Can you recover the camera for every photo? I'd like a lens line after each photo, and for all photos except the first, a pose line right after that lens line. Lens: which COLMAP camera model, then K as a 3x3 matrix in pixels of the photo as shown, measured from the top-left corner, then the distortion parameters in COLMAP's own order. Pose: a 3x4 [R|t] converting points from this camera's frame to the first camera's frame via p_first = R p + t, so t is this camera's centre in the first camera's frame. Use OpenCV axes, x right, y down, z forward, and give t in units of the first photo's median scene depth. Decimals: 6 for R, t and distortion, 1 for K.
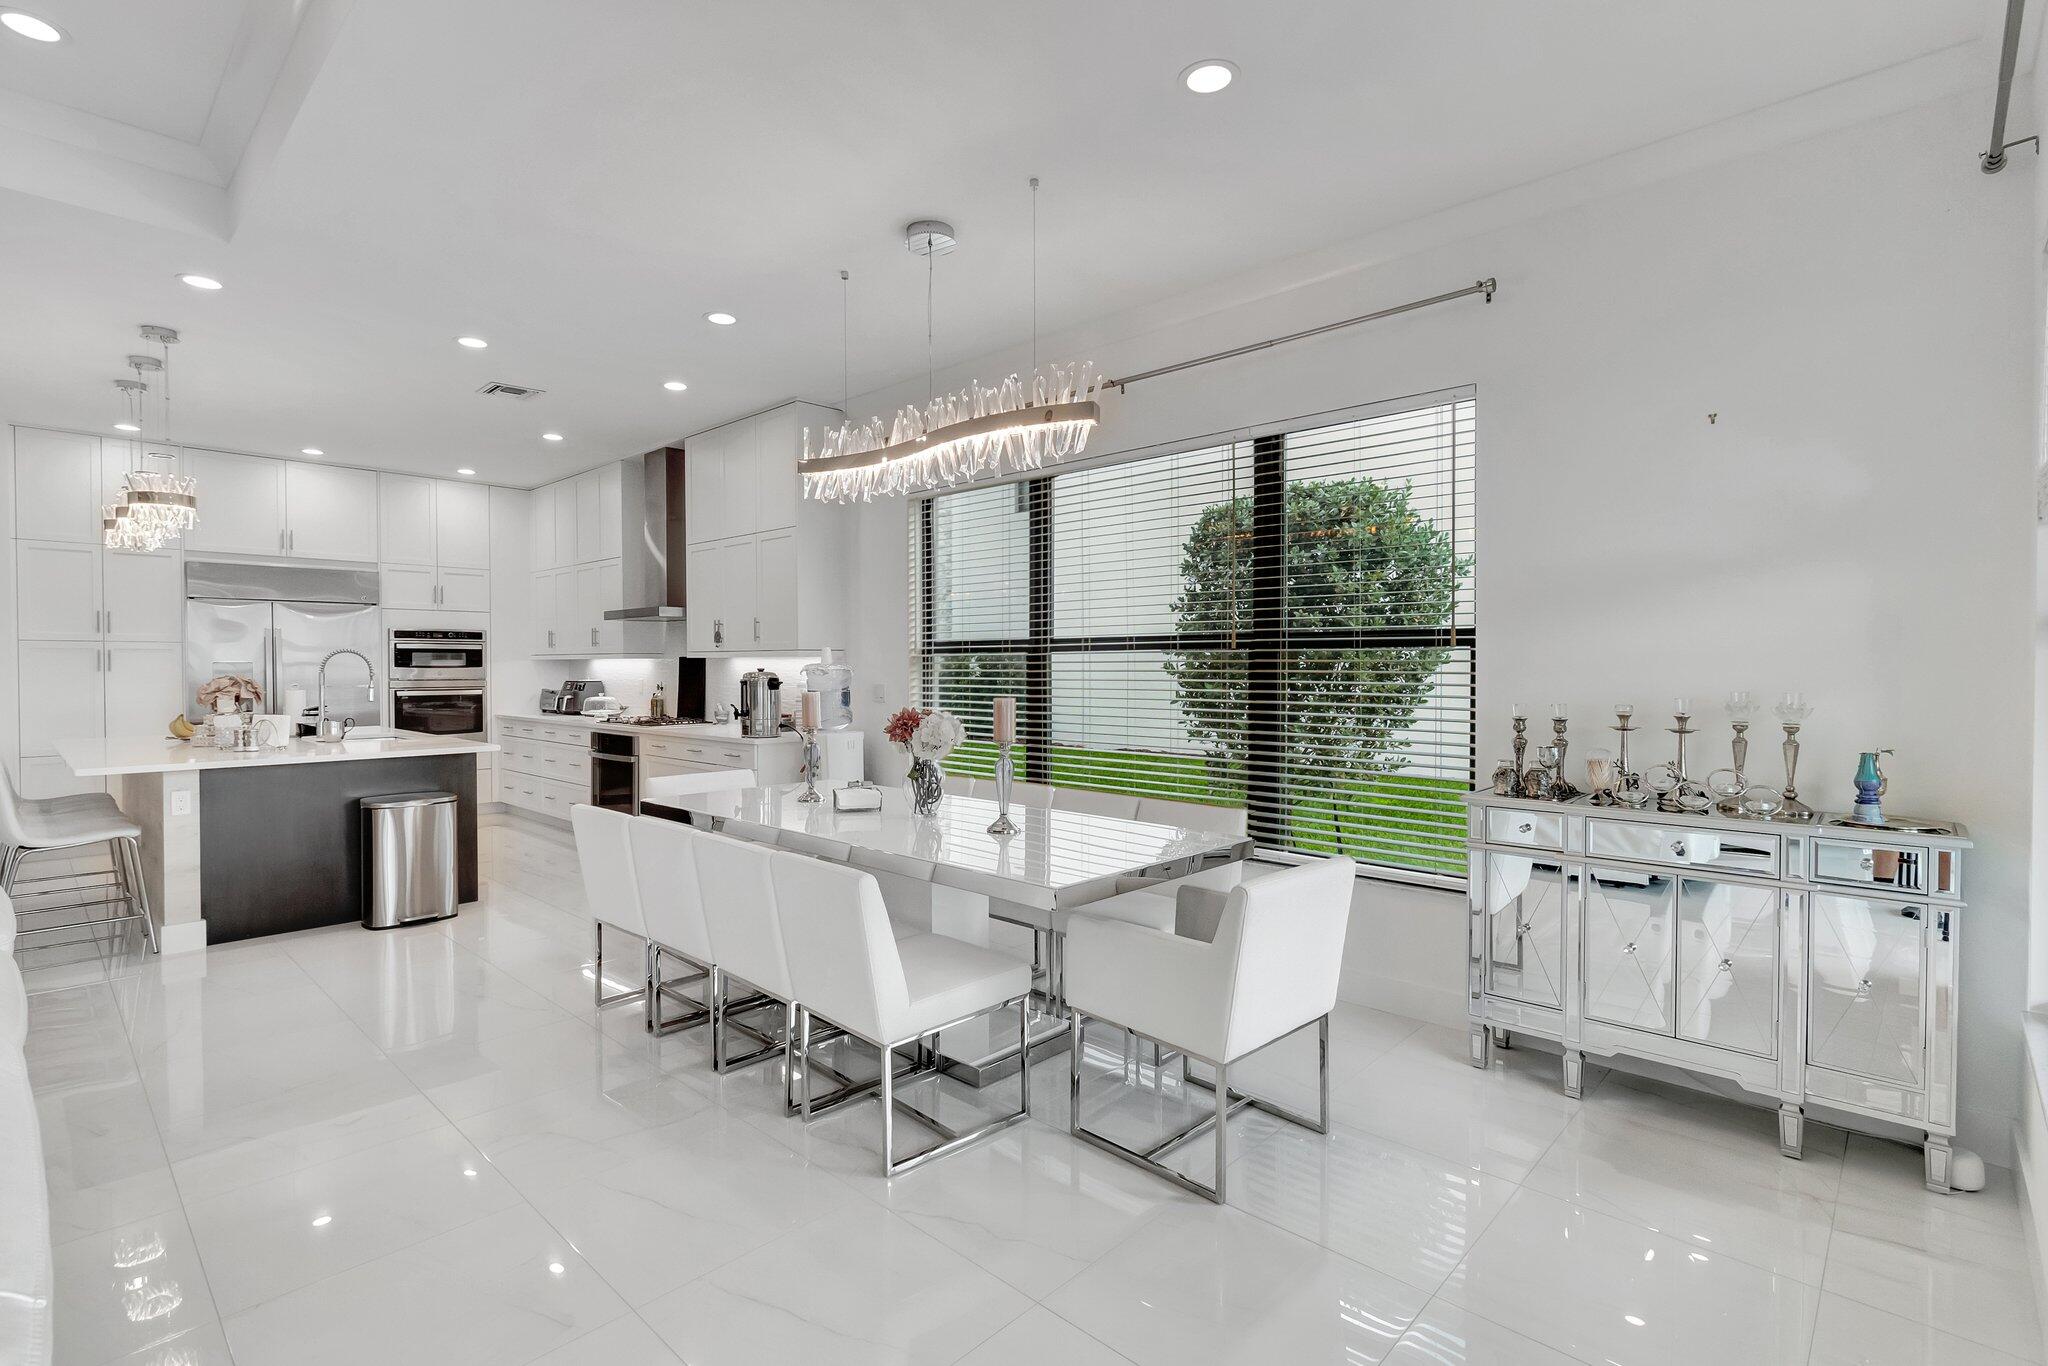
lens RADIAL K [[930.8, 0, 1020.8], [0, 930.8, 672.2], [0, 0, 1]] dist [0.003296, -0.001186]
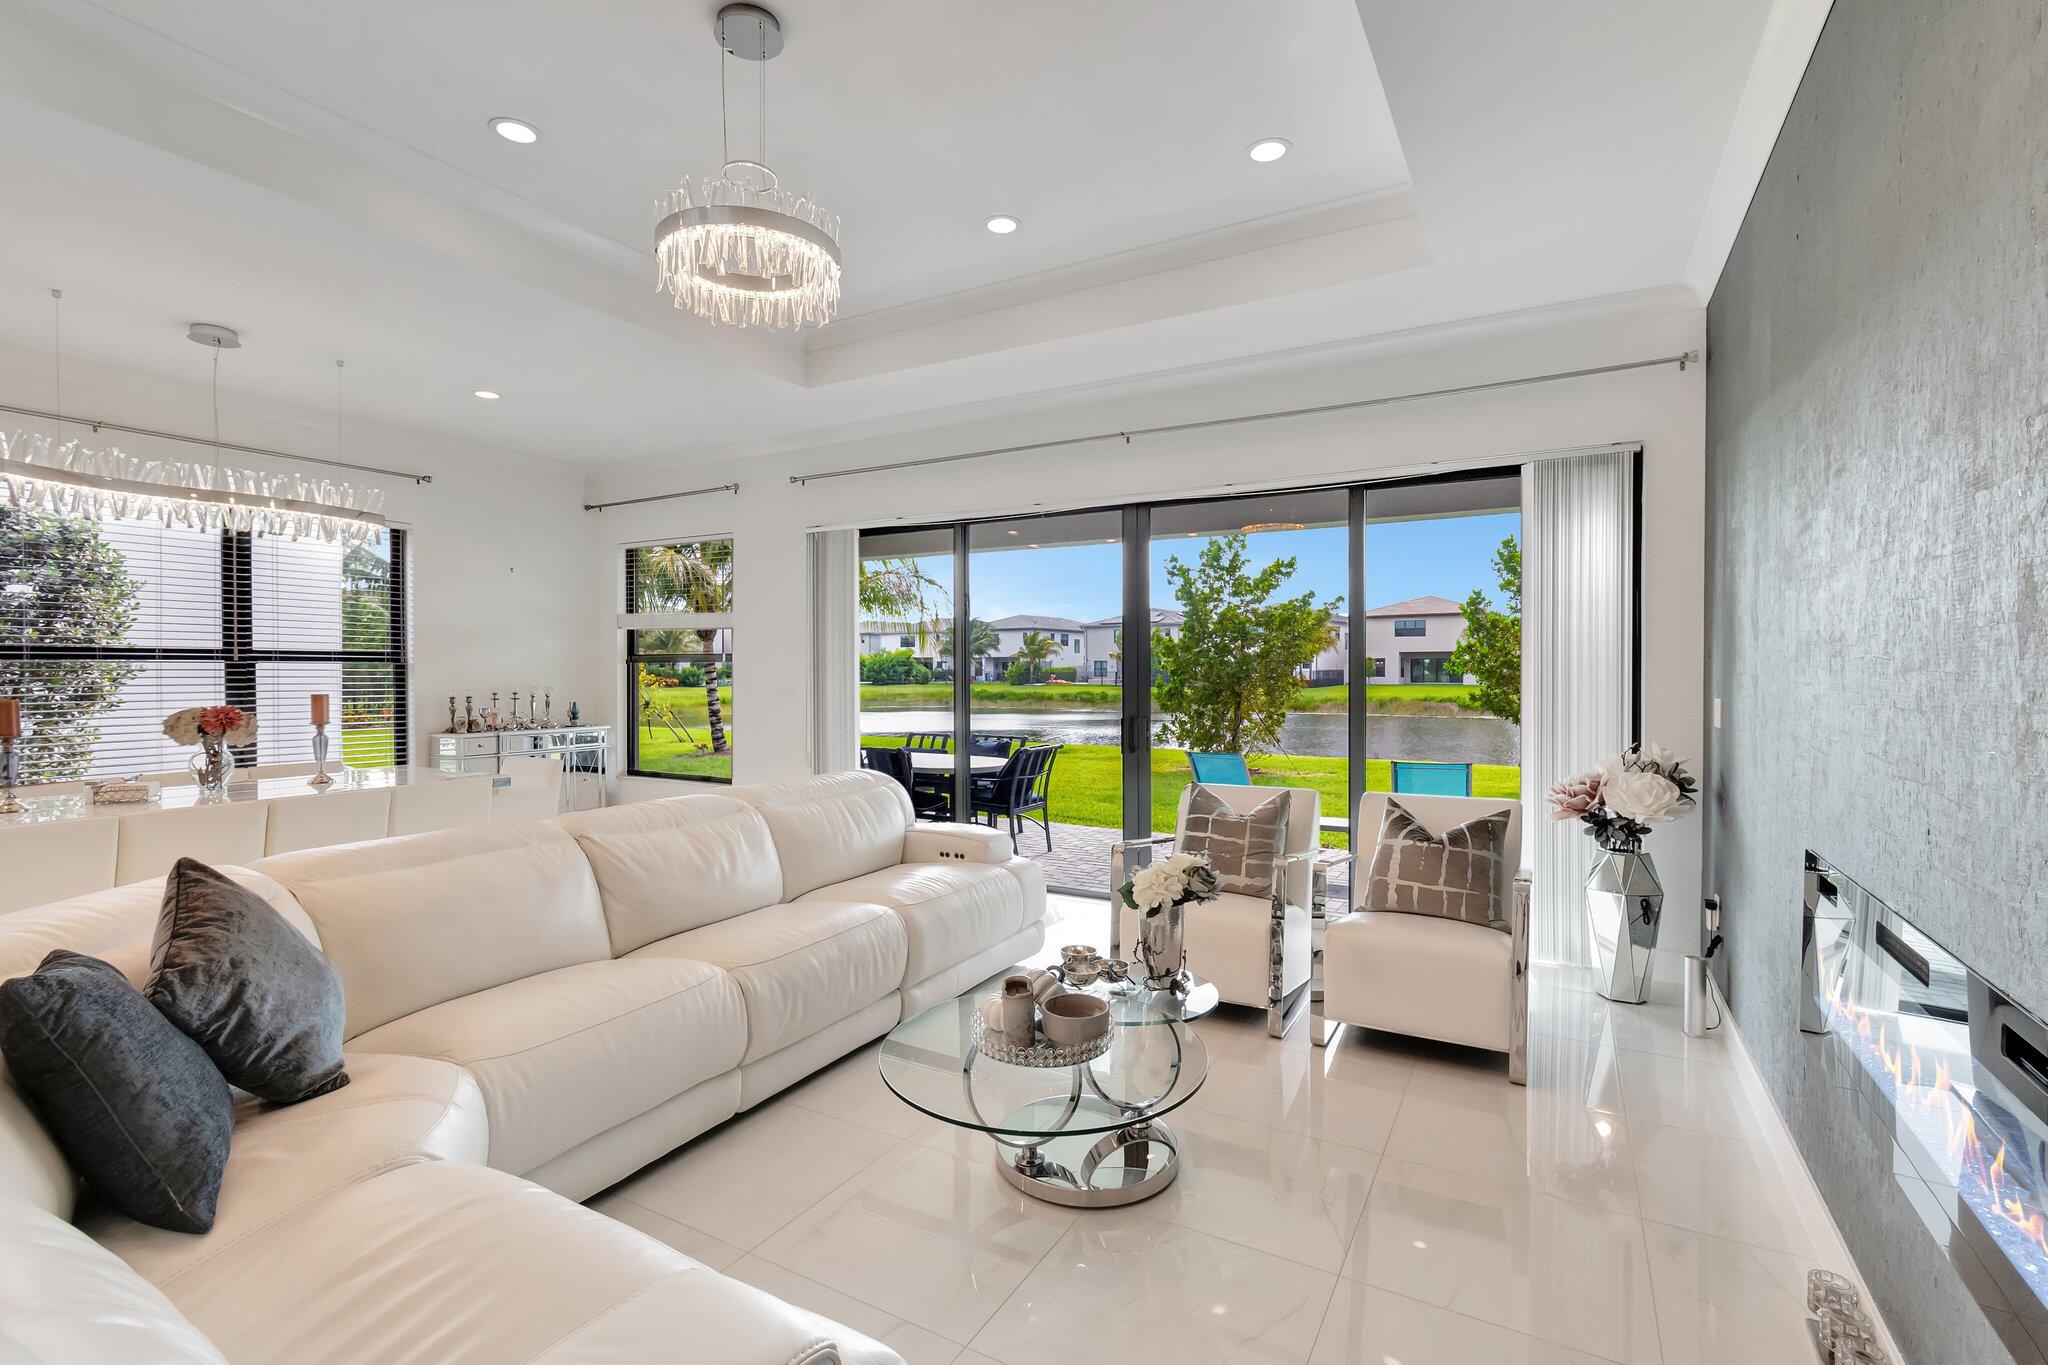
lens RADIAL K [[930.8, 0, 1017.0], [0, 930.8, 682.4], [0, 0, 1]] dist [0.003296, -0.001186]
pose [[-0.238206, -0.011707, 0.971144, -0.956025], [0.007031, 0.999880, 0.013778, -0.002337], [-0.971189, 0.010110, -0.238095, 0.138341]]
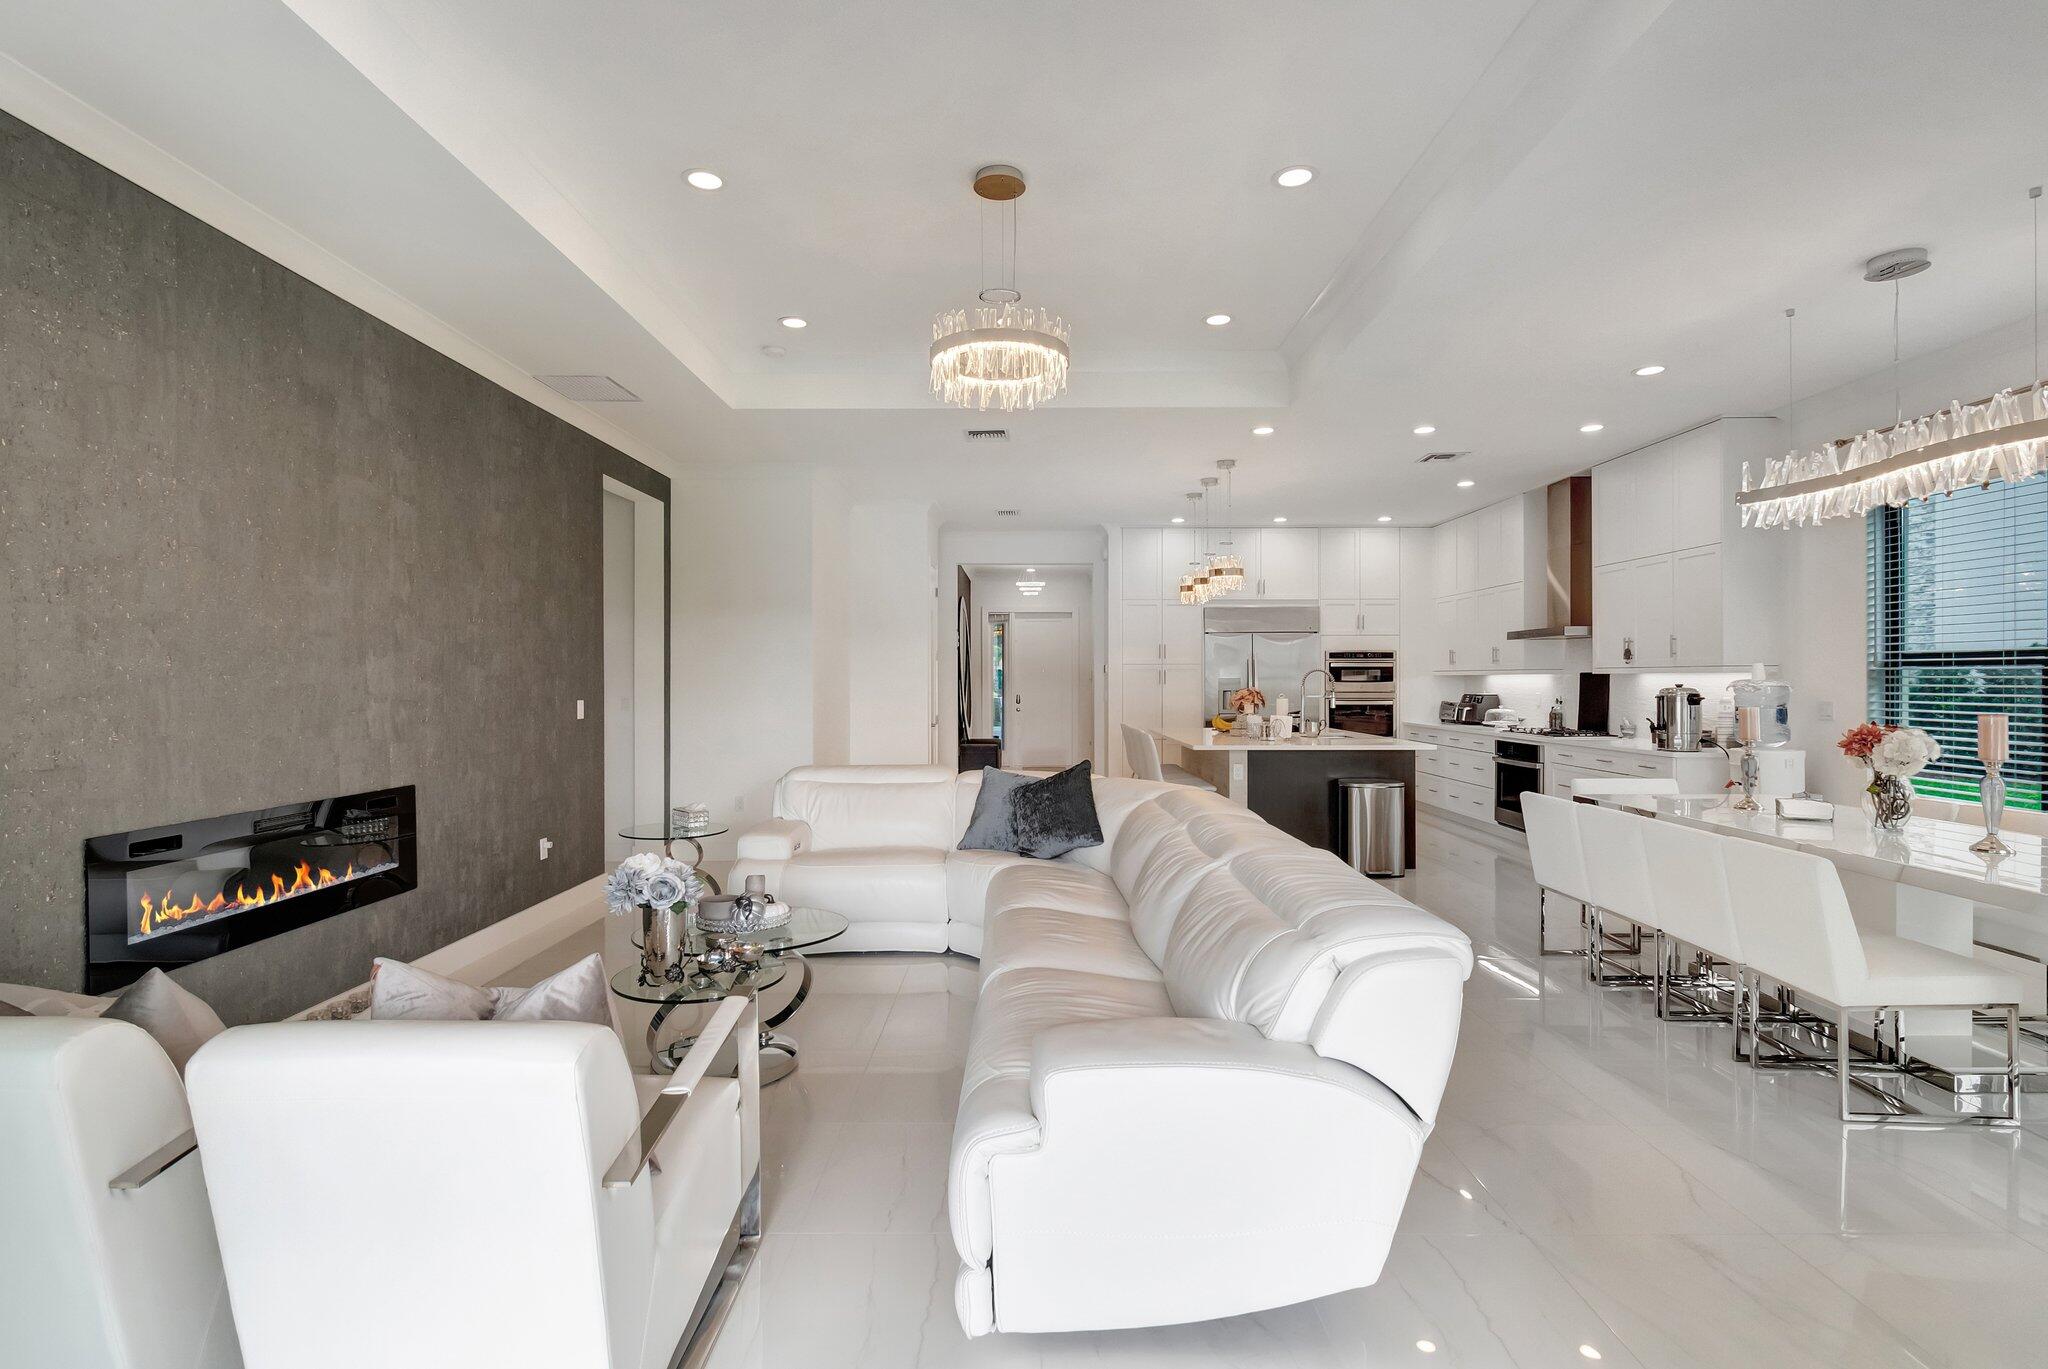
lens RADIAL K [[999.9, 0, 1025.5], [0, 999.9, 684.5], [0, 0, 1]] dist [0.005140, -0.002770]
pose [[0.687066, 0.002743, -0.726590, 0.029431], [-0.003598, 0.999993, 0.000372, -0.001320], [0.726586, 0.002358, 0.687071, -0.288379]]
